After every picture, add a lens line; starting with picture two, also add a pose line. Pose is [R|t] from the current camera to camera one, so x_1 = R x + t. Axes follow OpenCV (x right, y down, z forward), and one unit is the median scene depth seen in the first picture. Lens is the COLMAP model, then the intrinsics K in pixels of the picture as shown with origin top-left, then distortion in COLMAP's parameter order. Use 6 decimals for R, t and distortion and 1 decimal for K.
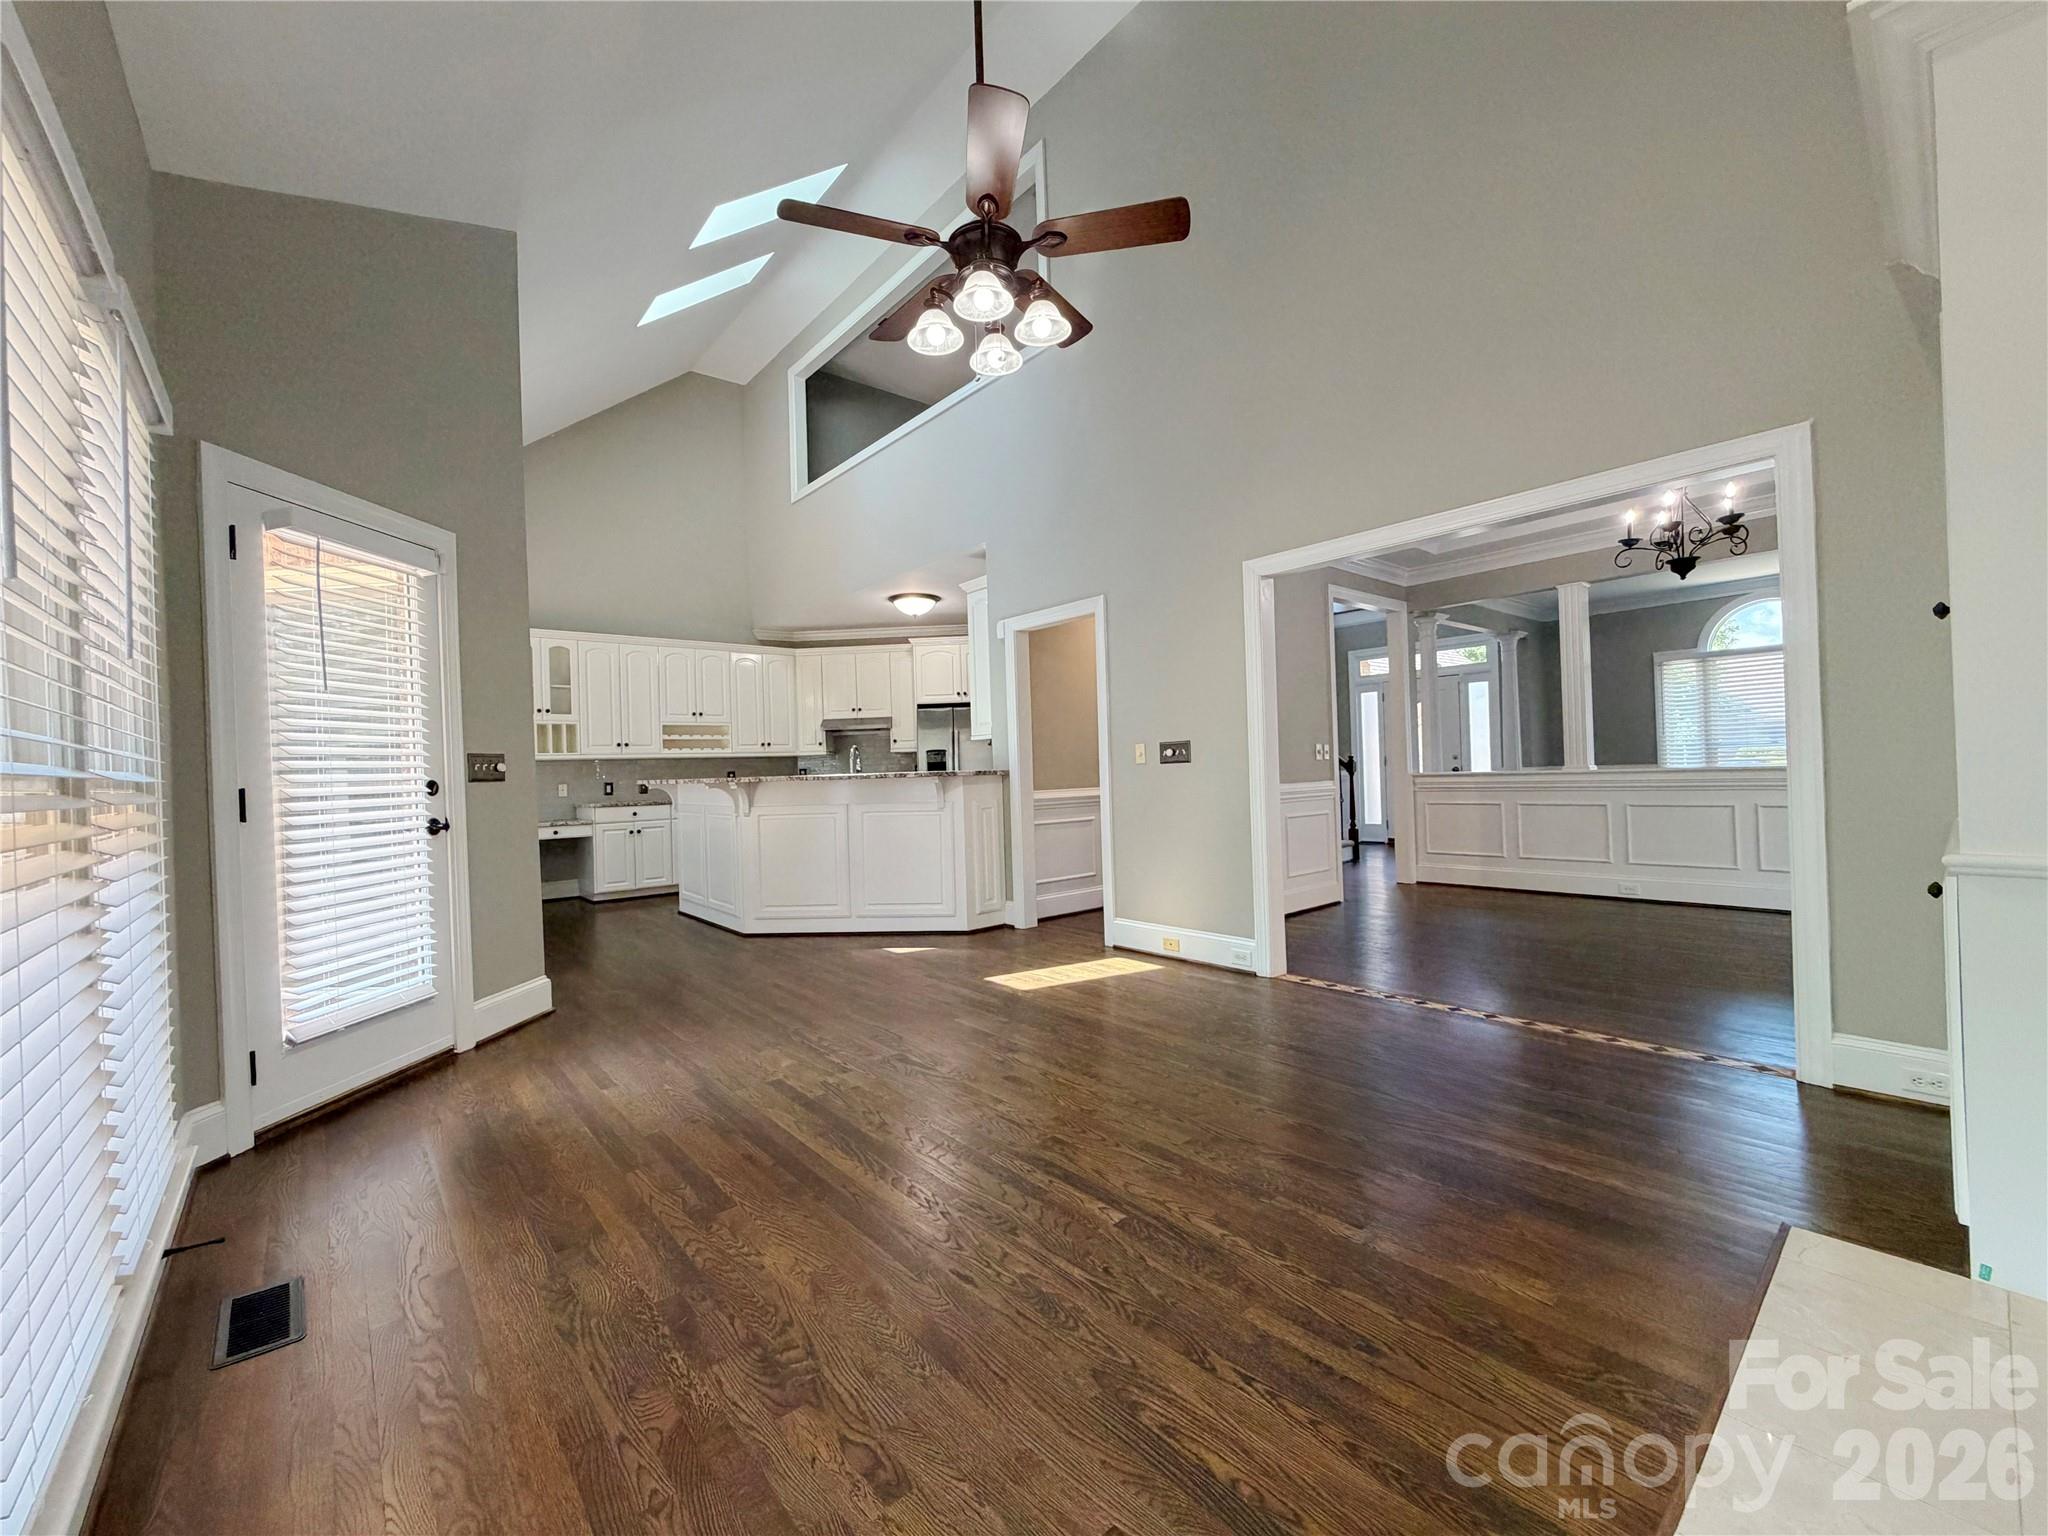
lens RADIAL K [[826.3, 0, 1024.0], [0, 826.3, 768.0], [0, 0, 1]] dist [-0.001843, -0.000198]
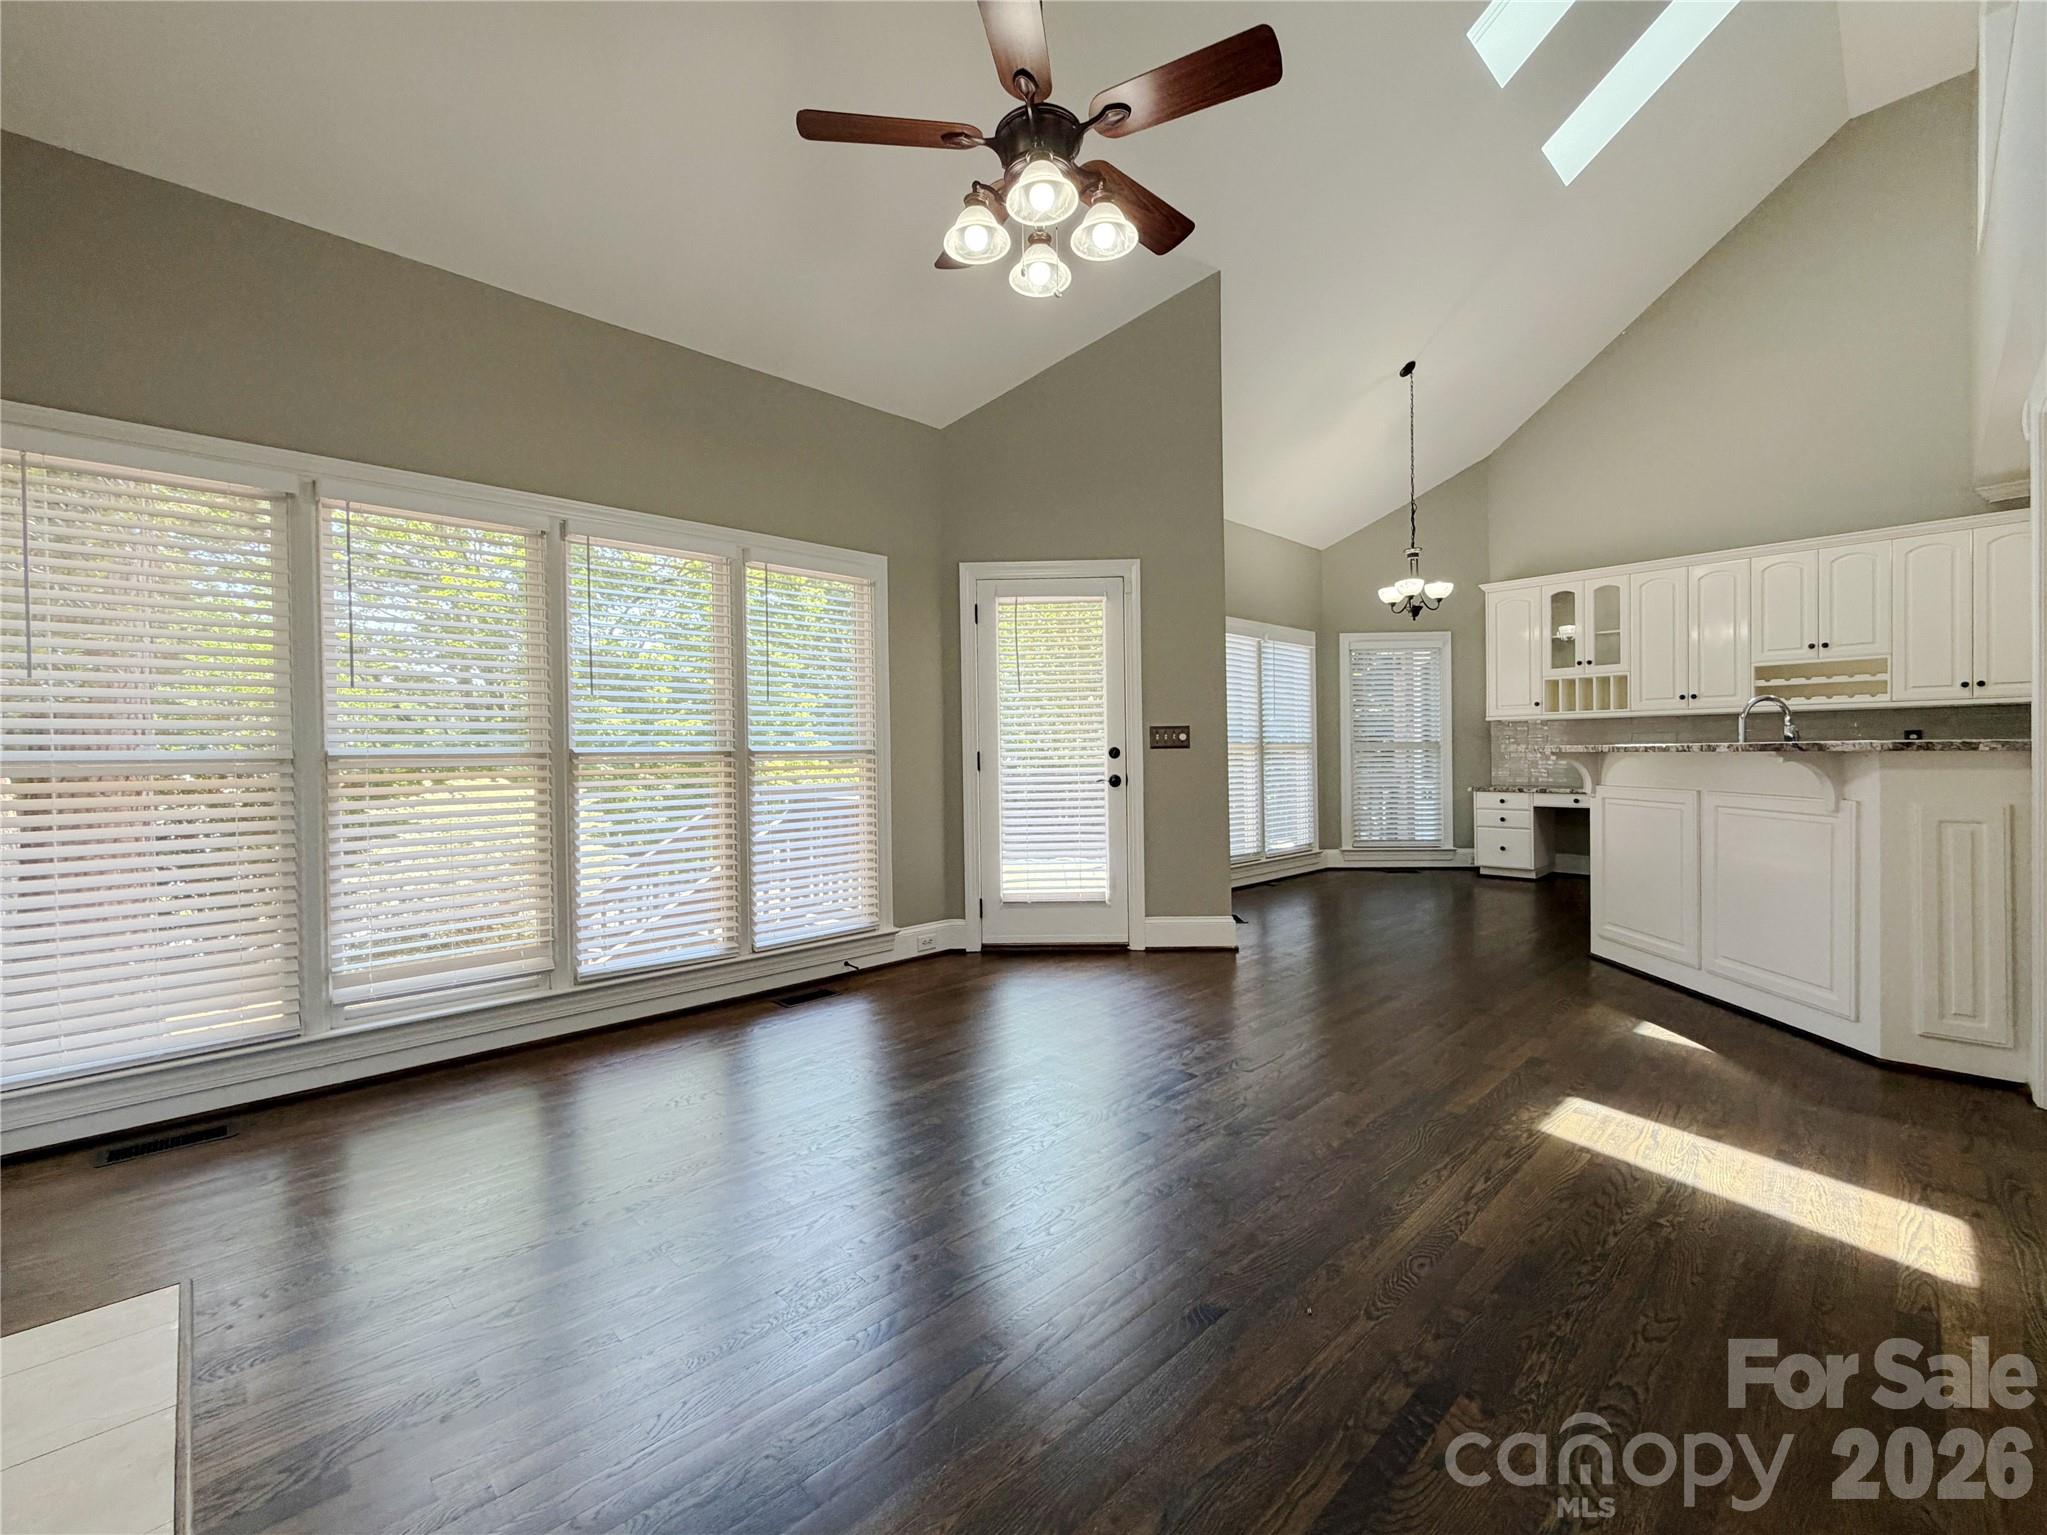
lens RADIAL K [[872.0, 0, 1023.5], [0, 872.0, 767.5], [0, 0, 1]] dist [0.001956, 0.000233]
pose [[0.056943, 0.048896, -0.997179, 0.691612], [0.013927, 0.998664, 0.049765, -0.024990], [0.998280, -0.016722, 0.056186, 0.725946]]
